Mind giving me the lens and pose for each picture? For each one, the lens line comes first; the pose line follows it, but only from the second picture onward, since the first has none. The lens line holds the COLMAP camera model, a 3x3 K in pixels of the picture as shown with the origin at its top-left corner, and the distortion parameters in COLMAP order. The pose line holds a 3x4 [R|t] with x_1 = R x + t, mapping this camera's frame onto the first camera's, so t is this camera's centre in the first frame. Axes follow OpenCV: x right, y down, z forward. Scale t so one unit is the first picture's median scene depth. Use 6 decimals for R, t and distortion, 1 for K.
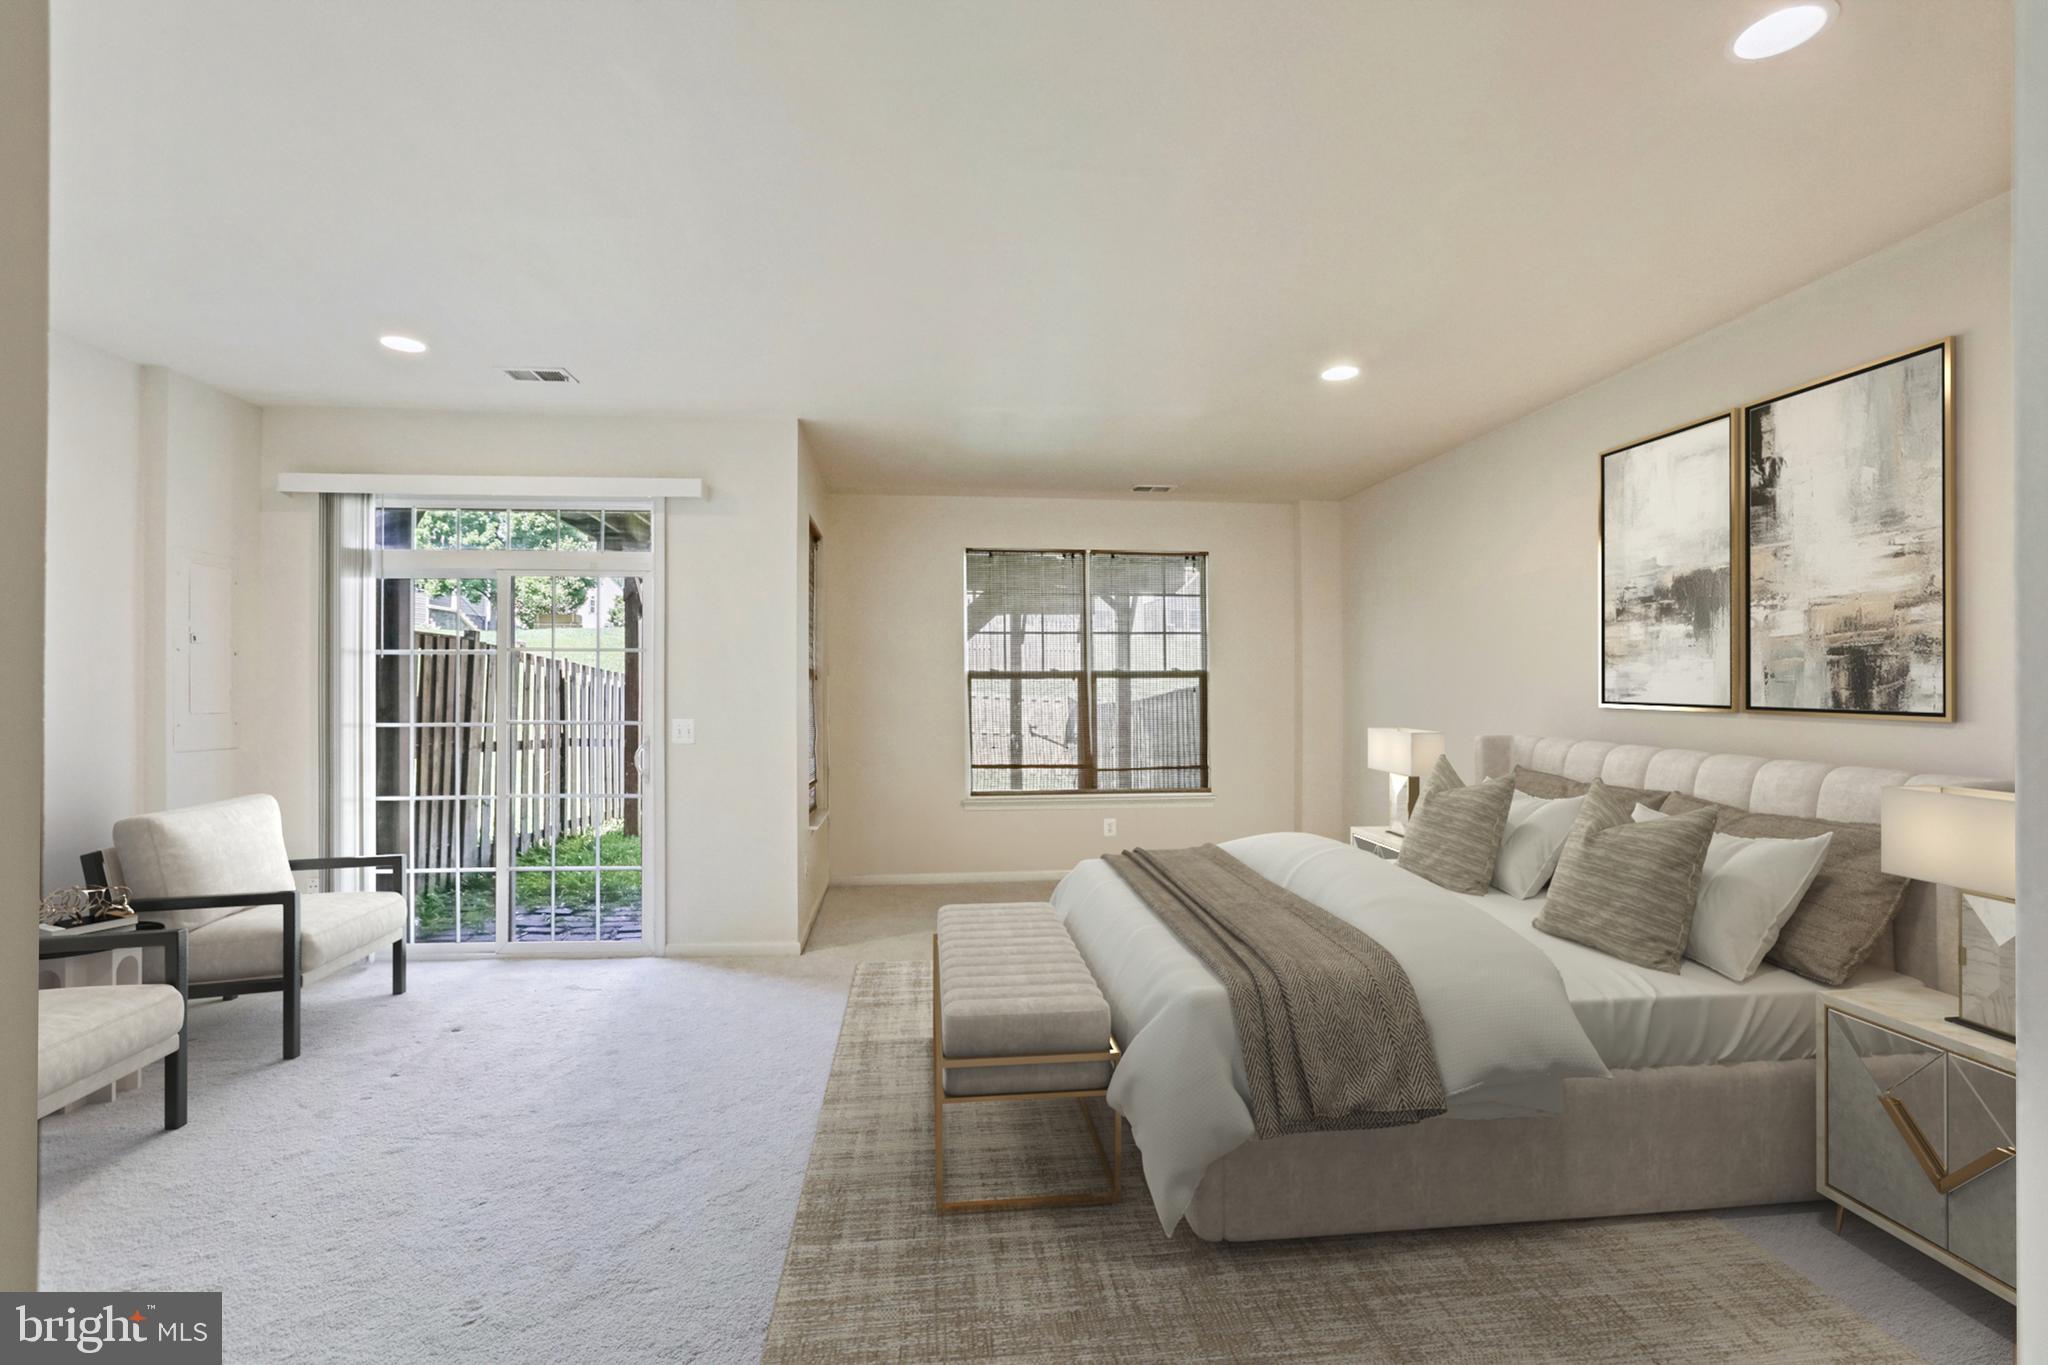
lens RADIAL K [[1058.6, 0, 1027.7], [0, 1058.6, 665.9], [0, 0, 1]] dist [-0.000668, 0.000288]
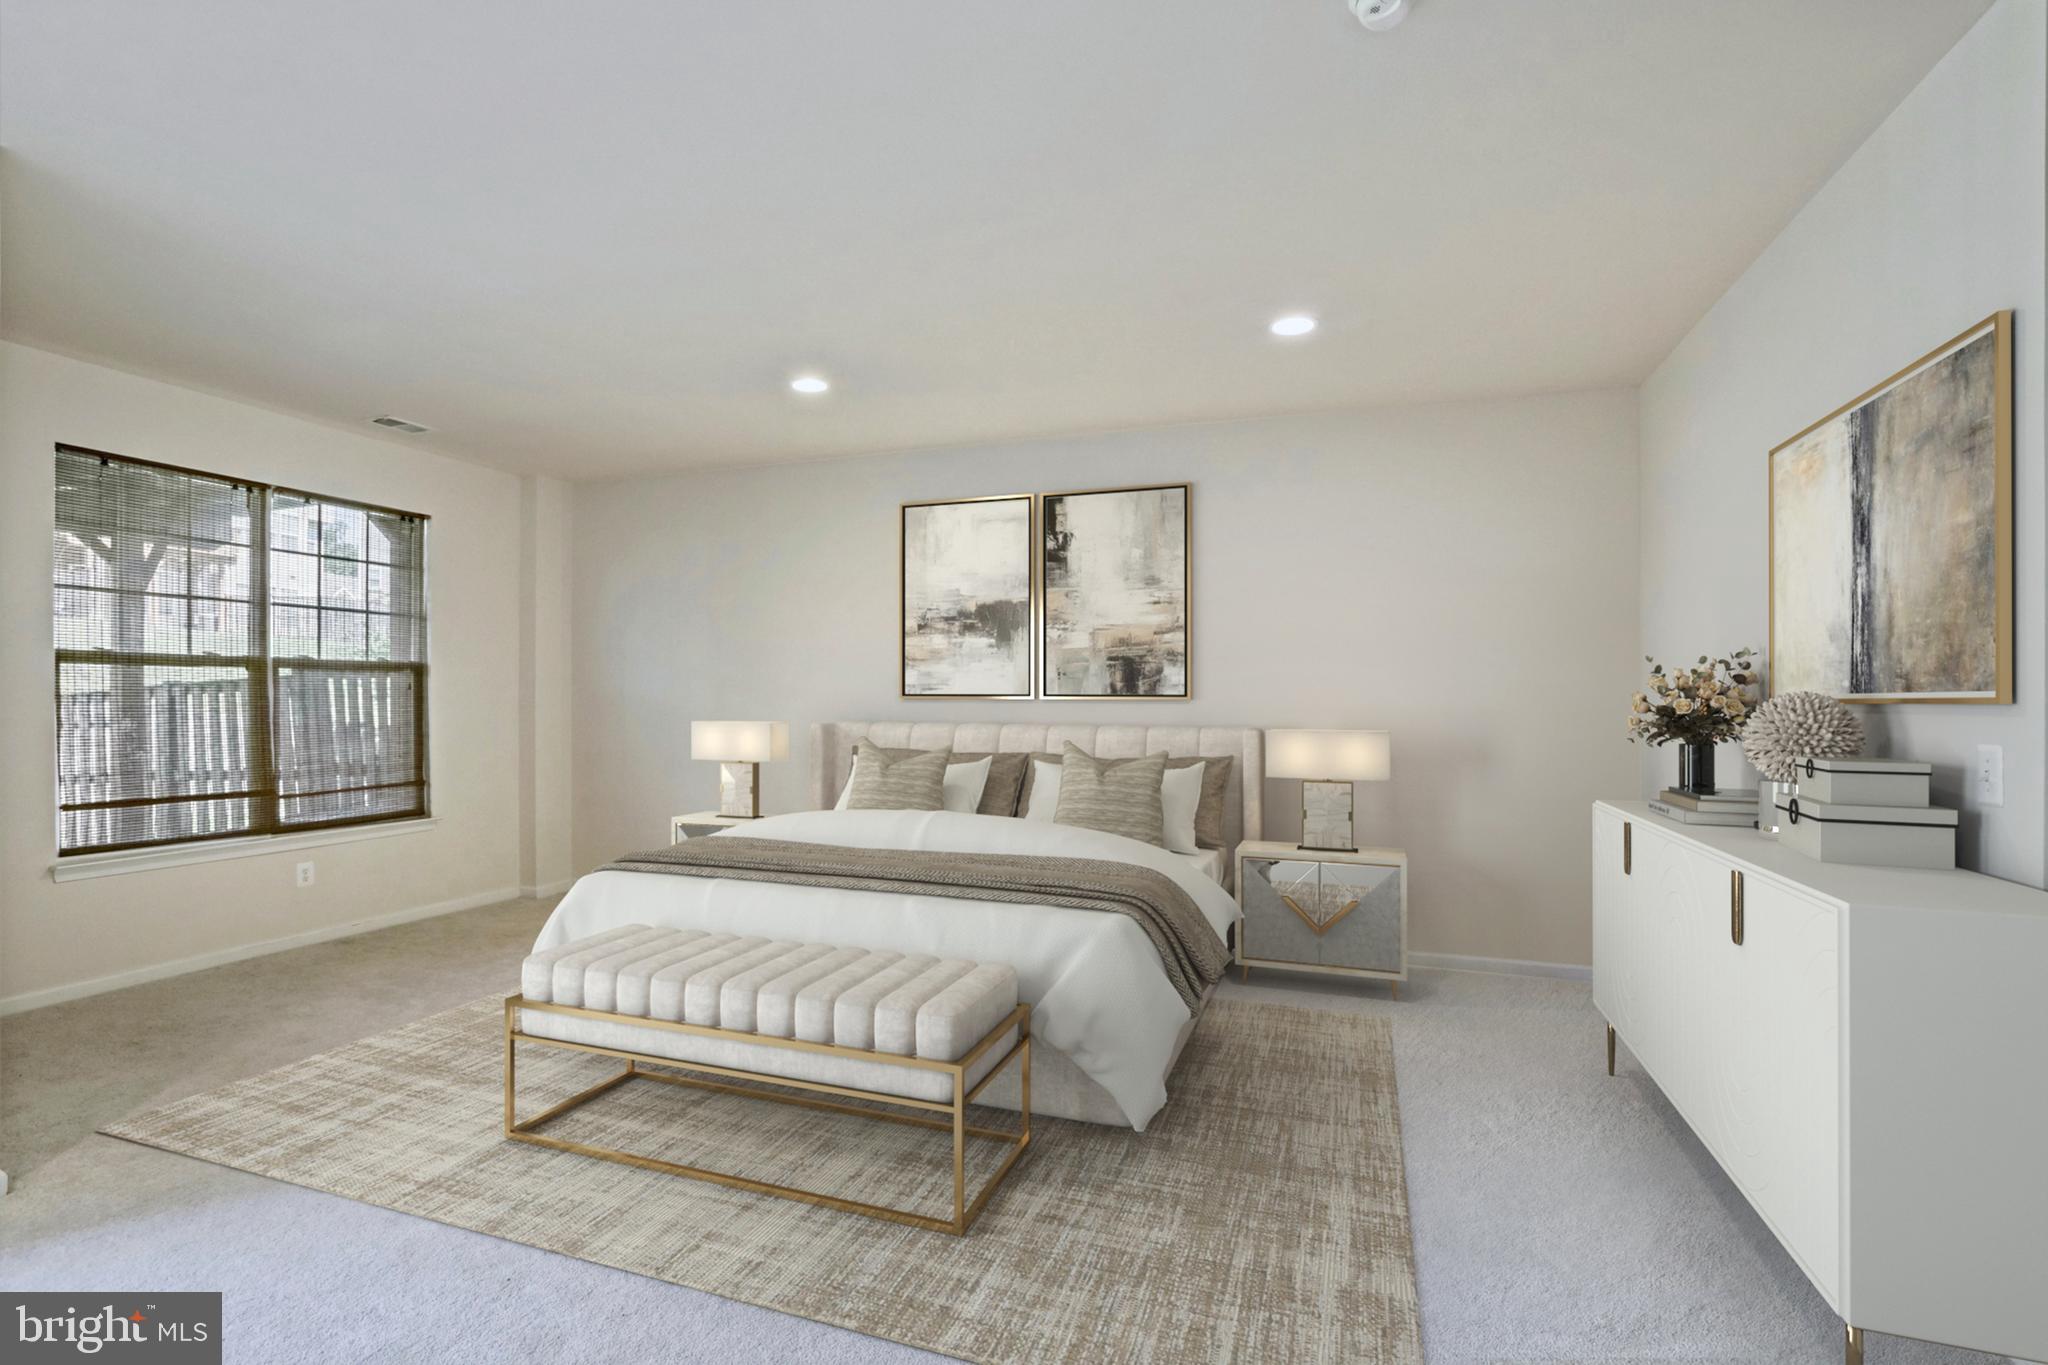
lens RADIAL K [[958.8, 0, 1003.9], [0, 958.8, 703.3], [0, 0, 1]] dist [-0.004129, 0.000121]
pose [[0.449401, 0.004810, 0.893317, -0.573880], [-0.017526, 0.999841, 0.003434, 0.048109], [-0.893158, -0.017199, 0.449414, 0.444897]]
